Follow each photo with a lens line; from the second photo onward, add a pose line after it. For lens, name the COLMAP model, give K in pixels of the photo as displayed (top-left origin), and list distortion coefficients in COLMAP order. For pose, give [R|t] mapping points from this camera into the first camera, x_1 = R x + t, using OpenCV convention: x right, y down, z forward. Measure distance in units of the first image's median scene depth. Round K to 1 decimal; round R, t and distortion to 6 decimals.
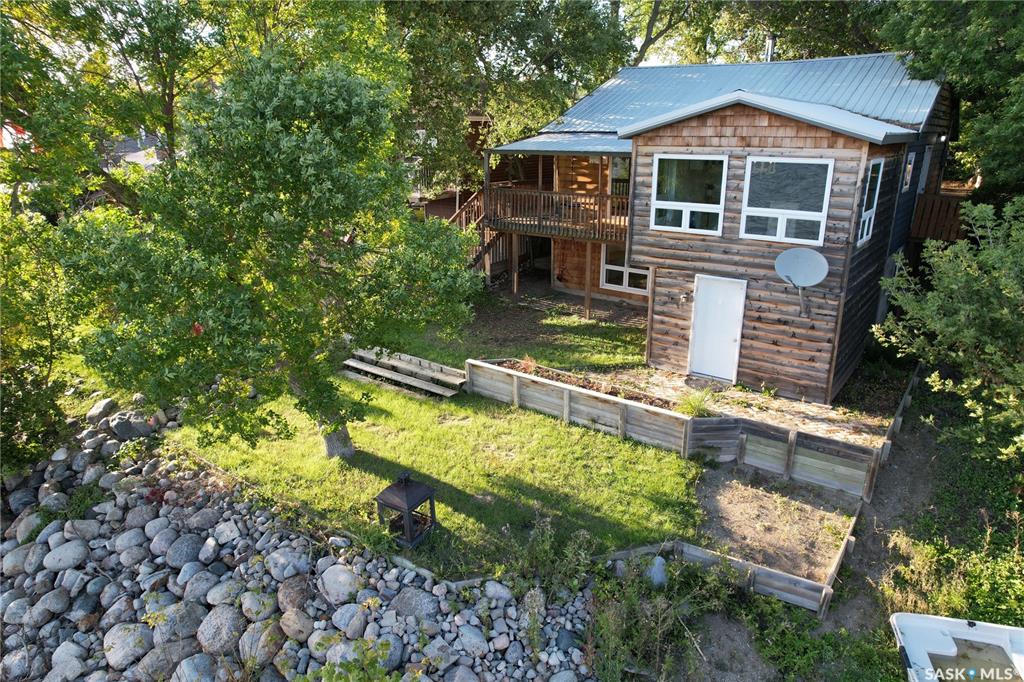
lens RADIAL K [[664.4, 0, 512.0], [0, 664.4, 341.0], [0, 0, 1]] dist [-0.025872, 0.000422]
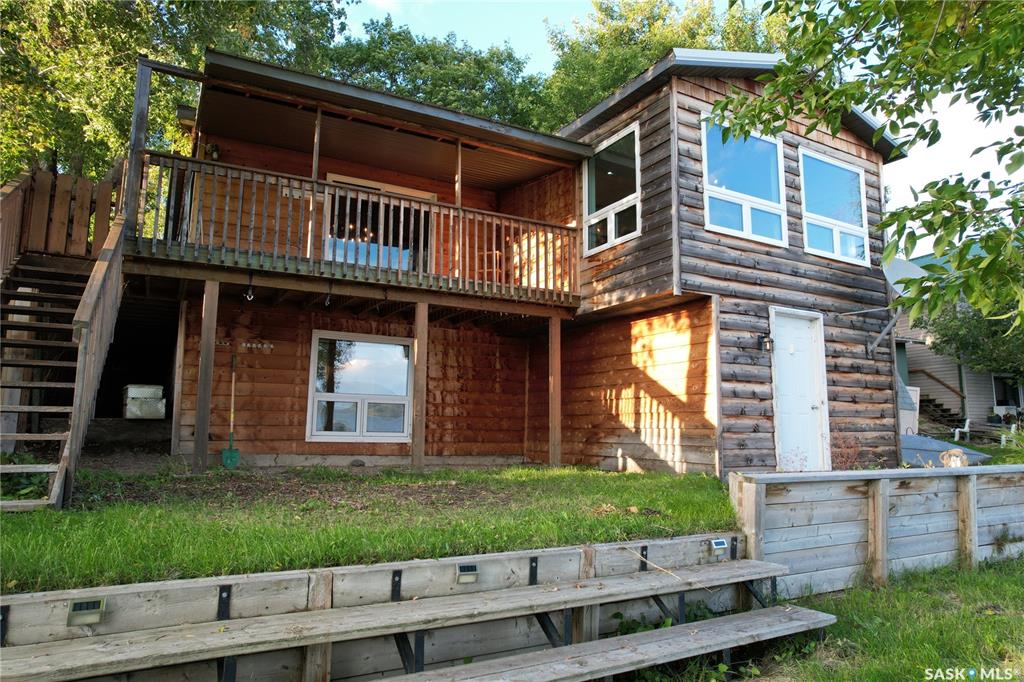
lens RADIAL K [[664.4, 0, 512.0], [0, 664.4, 341.0], [0, 0, 1]] dist [-0.025872, 0.000422]
pose [[0.369312, 0.138070, 0.918991, -0.400688], [0.279352, 0.926670, -0.251486, 0.019997], [-0.886324, 0.349599, 0.303660, 1.094822]]
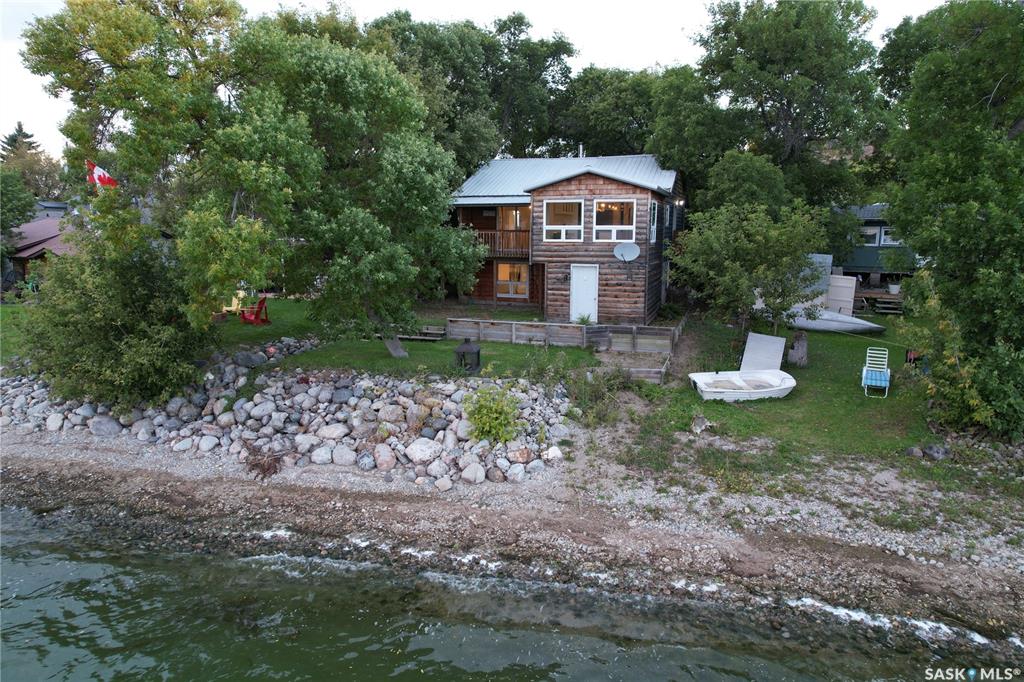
lens RADIAL K [[664.4, 0, 512.0], [0, 664.4, 341.0], [0, 0, 1]] dist [-0.025872, 0.000422]
pose [[0.950378, -0.043822, 0.307997, -0.470917], [0.089629, 0.986620, -0.136191, 0.359140], [-0.297908, 0.157039, 0.941589, -0.668364]]
